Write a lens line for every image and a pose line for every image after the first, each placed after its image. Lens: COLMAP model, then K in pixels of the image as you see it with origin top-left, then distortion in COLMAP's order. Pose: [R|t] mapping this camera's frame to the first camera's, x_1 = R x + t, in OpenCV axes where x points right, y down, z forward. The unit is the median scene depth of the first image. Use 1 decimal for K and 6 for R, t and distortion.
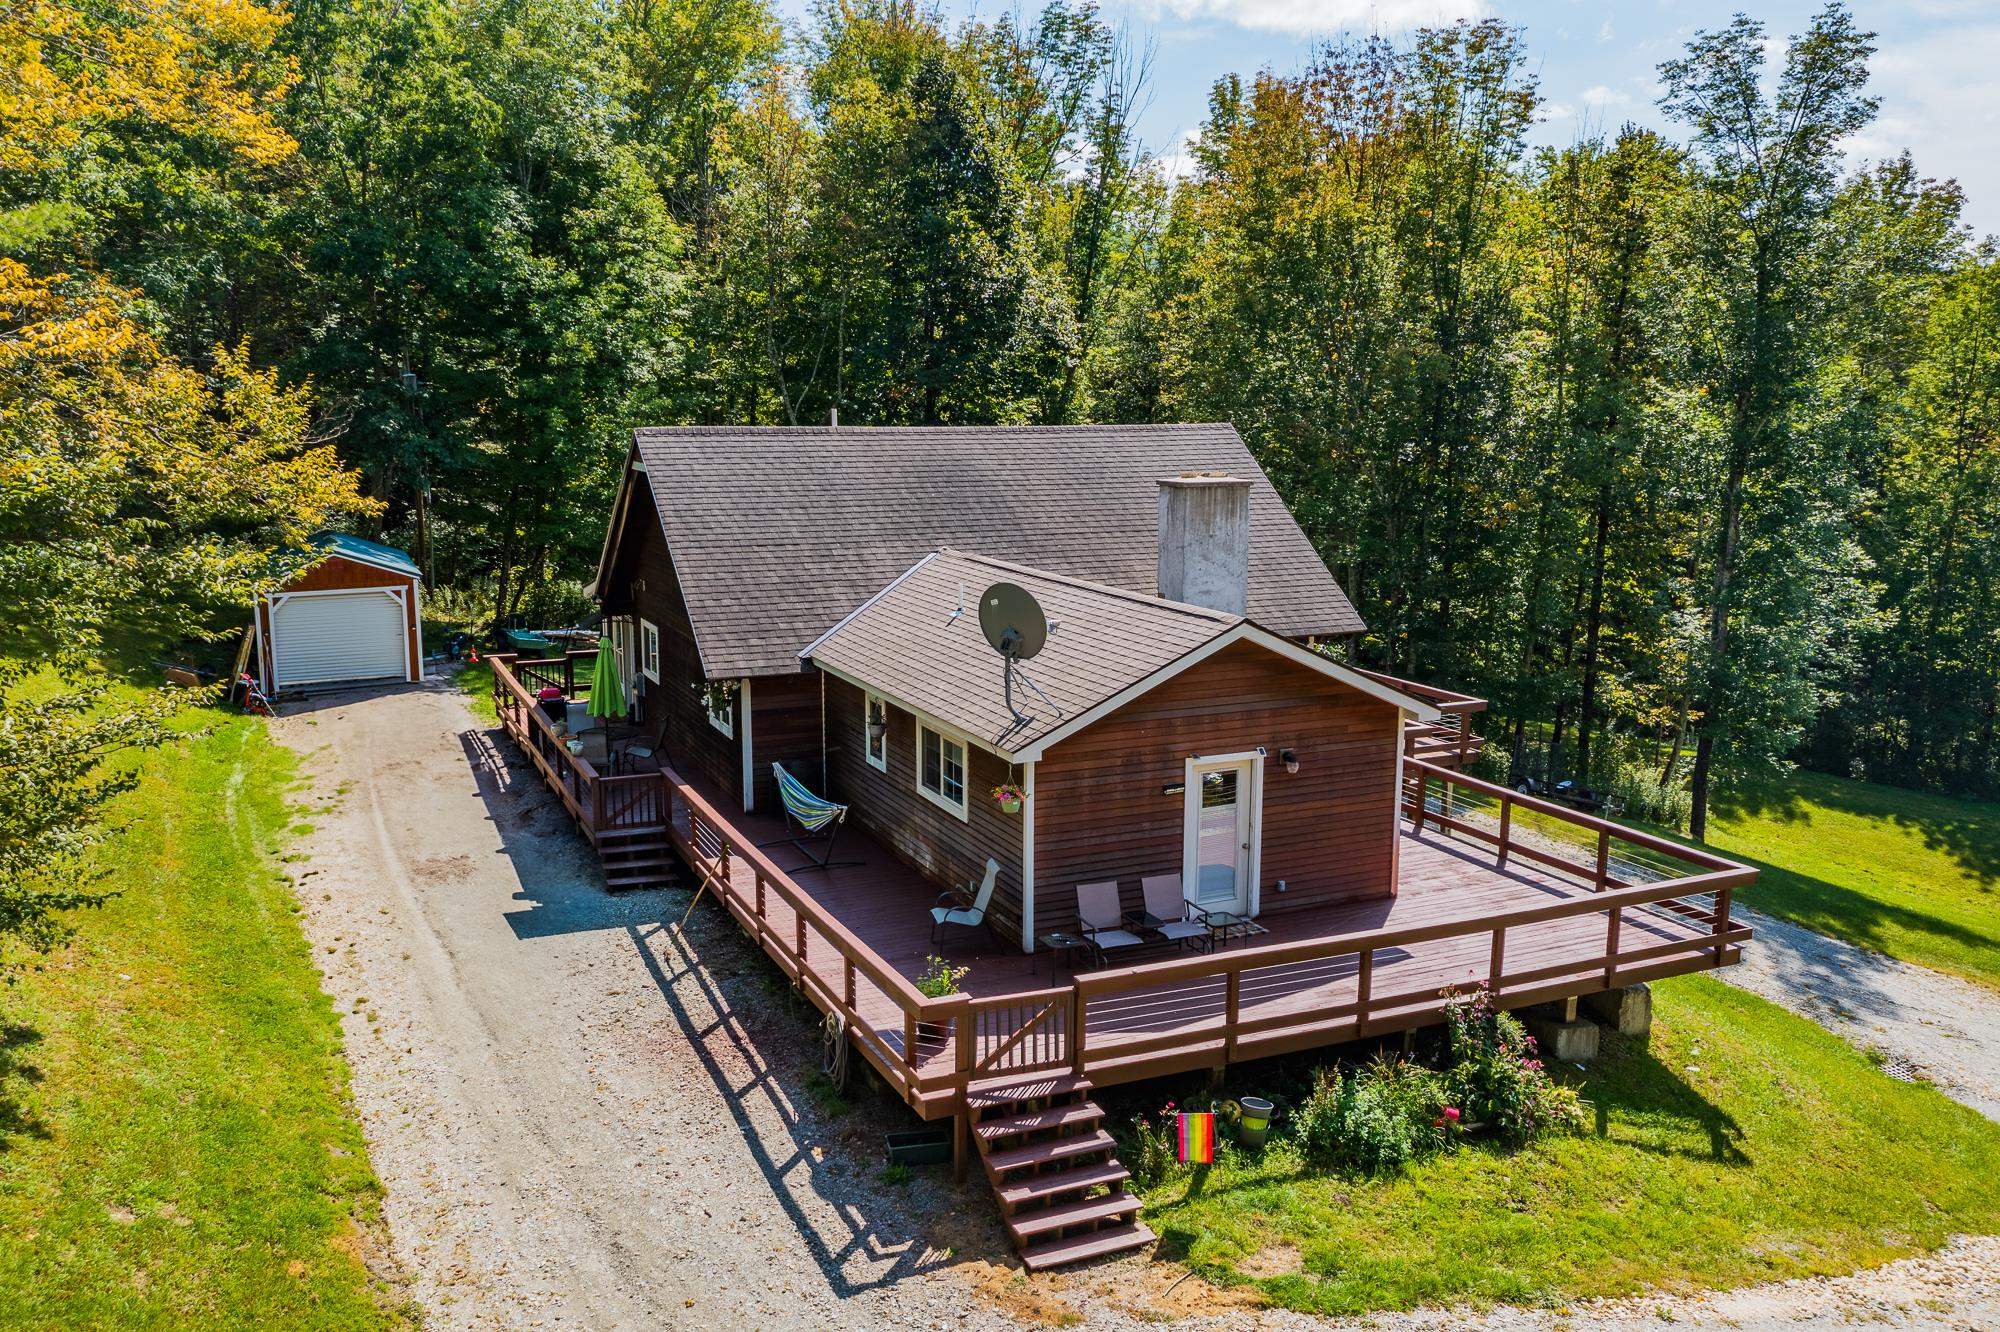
lens RADIAL K [[1582.0, 0, 1000.0], [0, 1582.0, 666.0], [0, 0, 1]] dist [-0.011527, -0.001244]
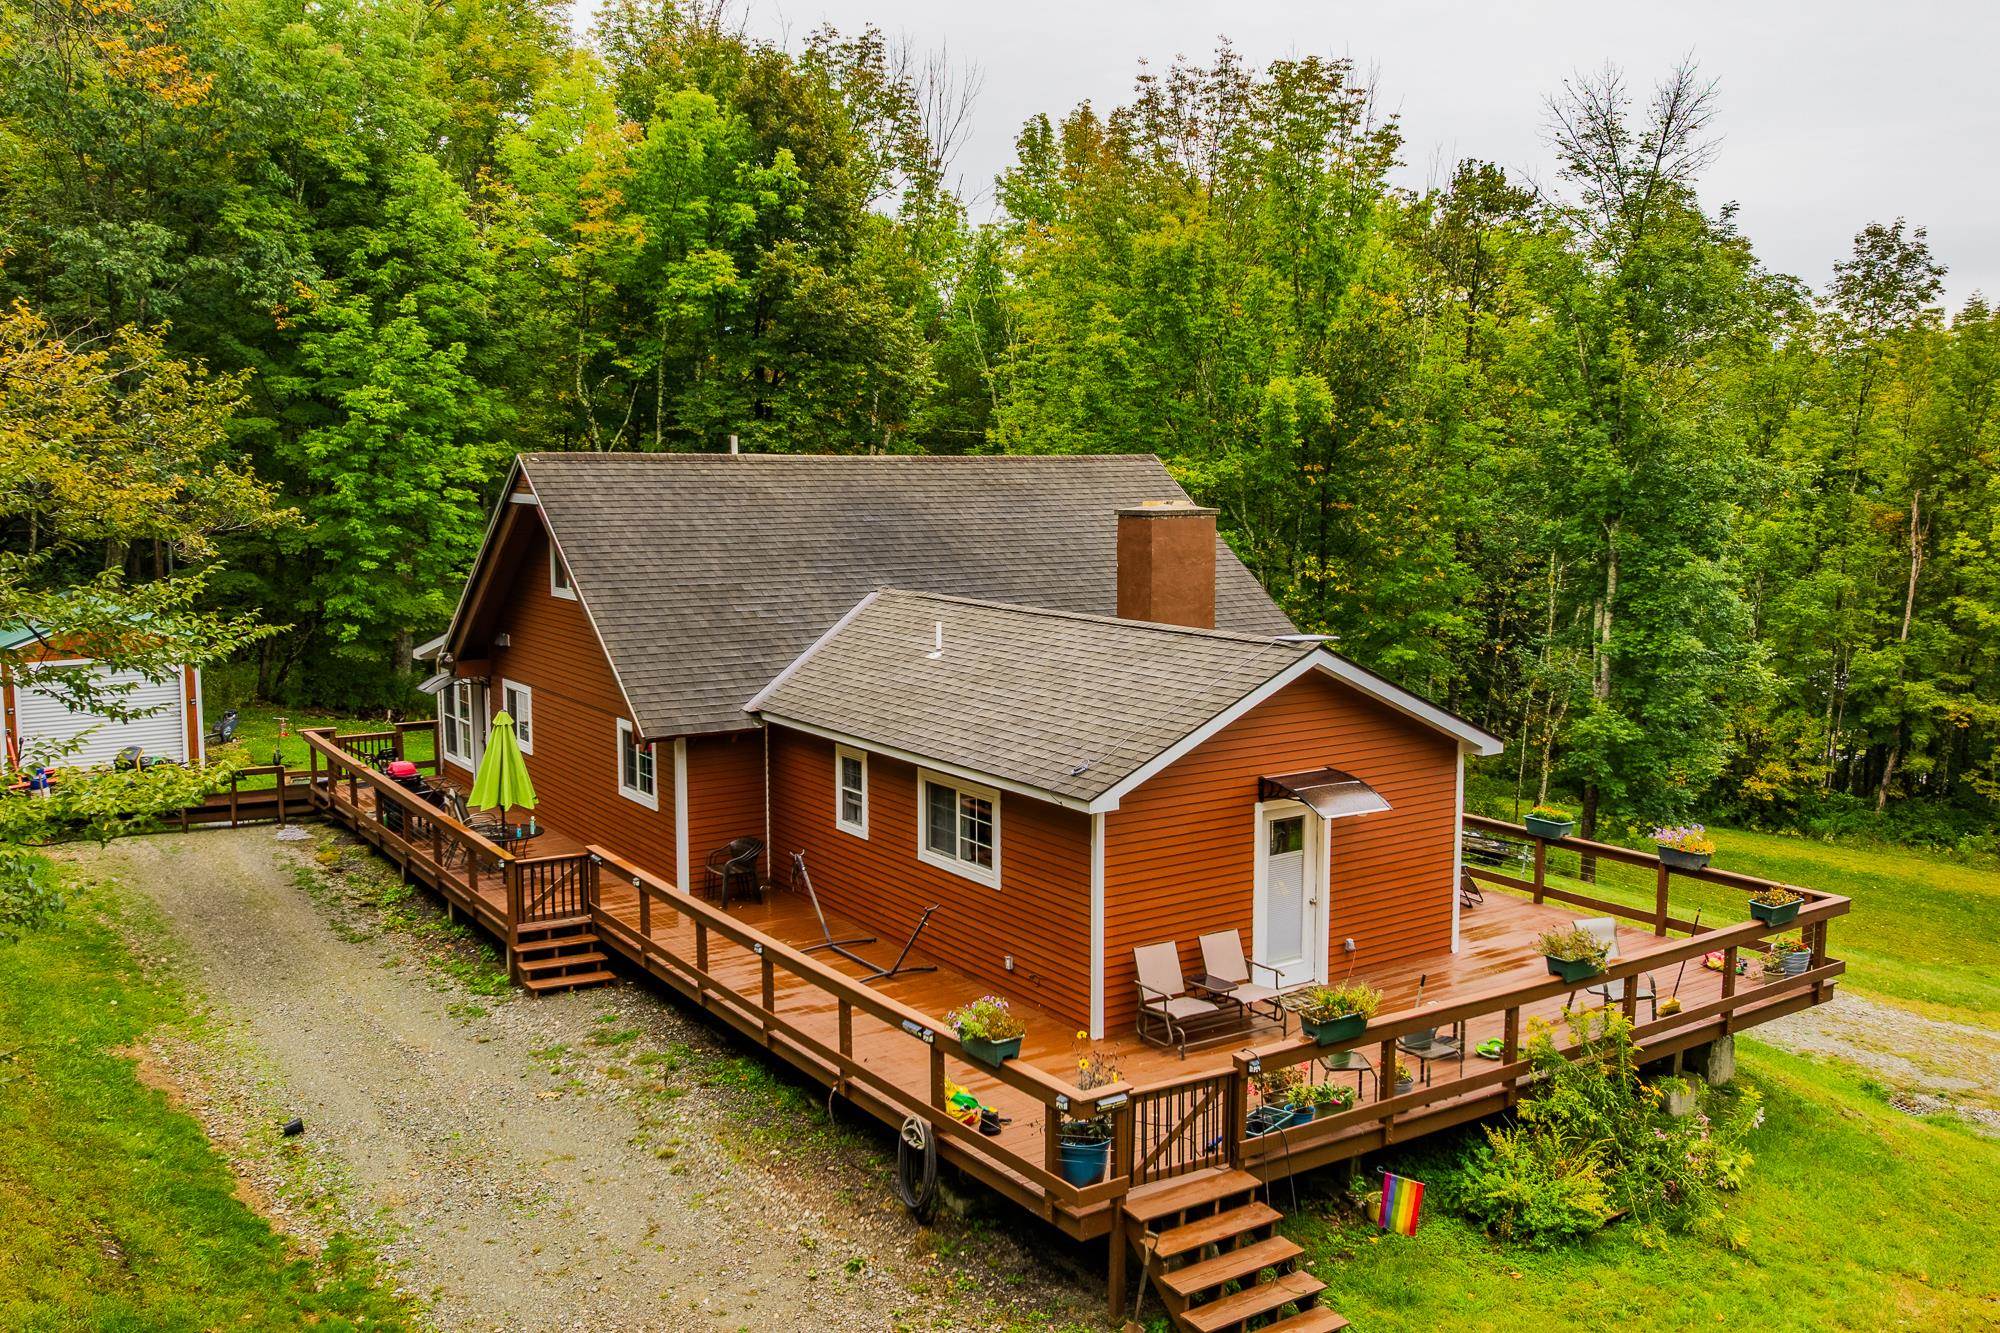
lens RADIAL K [[1669.3, 0, 1011.1], [0, 1669.3, 649.6], [0, 0, 1]] dist [-0.010098, -0.036228]
pose [[0.985948, -0.021654, 0.165641, -0.137262], [0.031208, 0.997982, -0.055297, 0.016191], [-0.164109, 0.059690, 0.984635, 0.080192]]
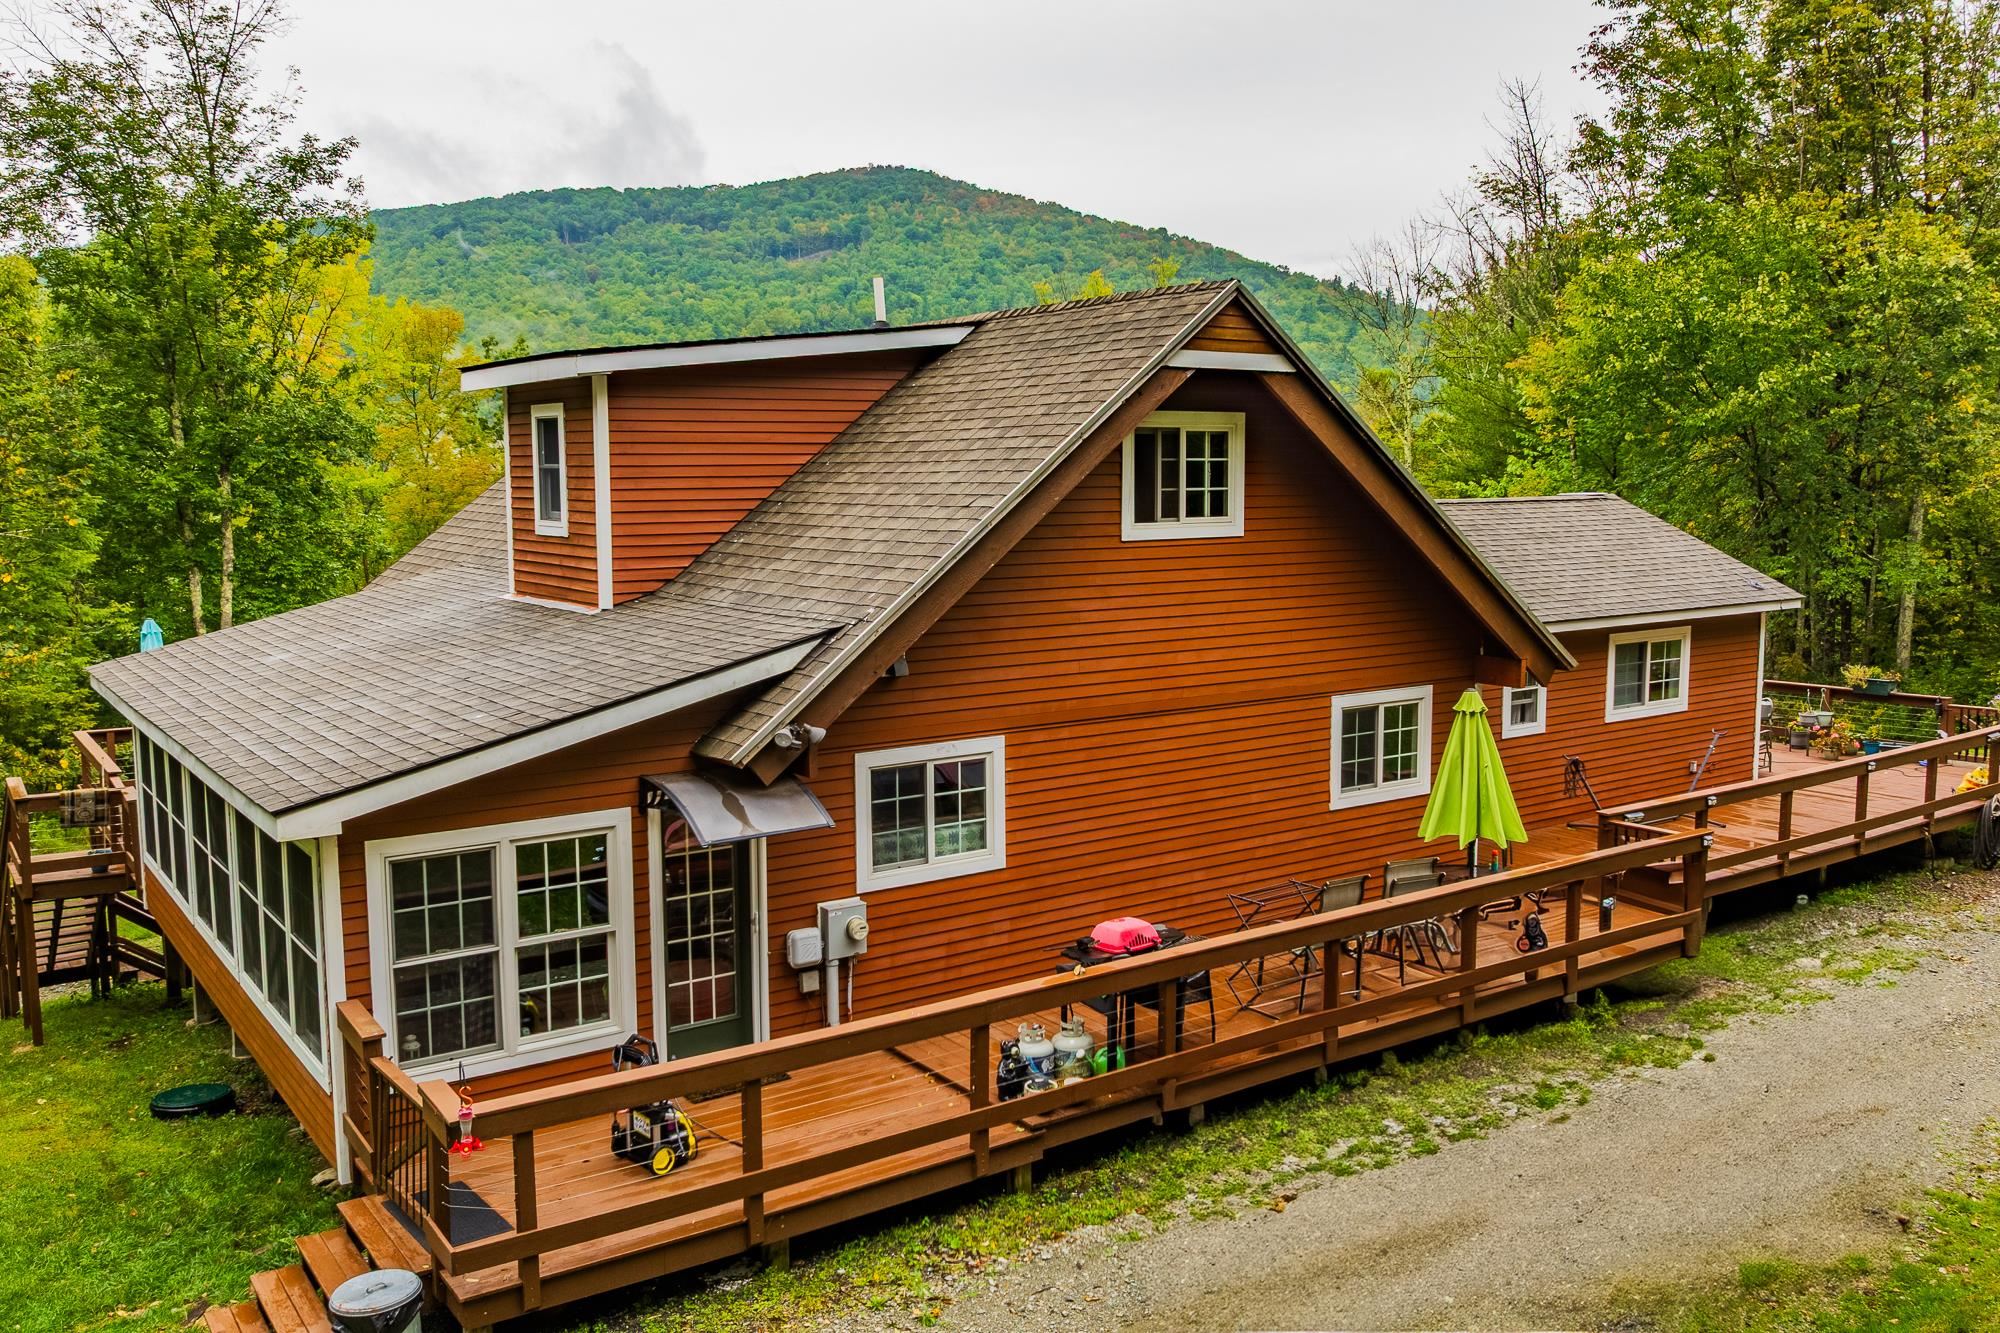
lens RADIAL K [[1667.9, 0, 1011.8], [0, 1667.9, 649.5], [0, 0, 1]] dist [-0.010209, -0.031933]
pose [[-0.184917, -0.108757, 0.976718, -0.837500], [0.172423, 0.974851, 0.141193, -0.141386], [-0.967510, 0.194518, -0.161515, 1.341319]]
